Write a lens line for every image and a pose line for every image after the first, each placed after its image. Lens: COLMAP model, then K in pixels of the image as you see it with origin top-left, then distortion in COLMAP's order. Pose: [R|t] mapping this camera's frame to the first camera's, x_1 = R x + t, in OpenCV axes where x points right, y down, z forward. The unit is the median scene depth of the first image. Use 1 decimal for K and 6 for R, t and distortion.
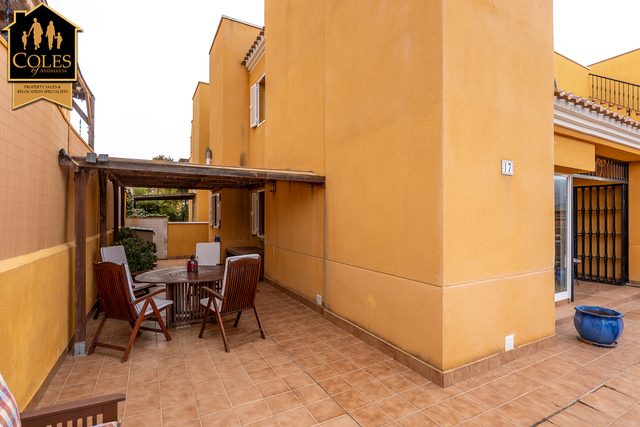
lens RADIAL K [[308.3, 0, 320.0], [0, 308.3, 213.5], [0, 0, 1]] dist [-0.000679, -0.000081]
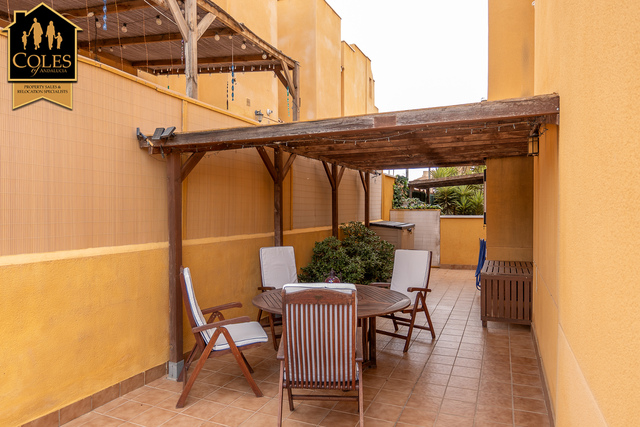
lens RADIAL K [[414.6, 0, 320.0], [0, 414.6, 213.5], [0, 0, 1]] dist [0.008490, 0.001639]
pose [[0.602056, 0.002869, -0.798449, 0.273129], [0.015771, 0.999756, 0.015484, 0.009471], [0.798298, -0.021914, 0.601864, 0.531200]]
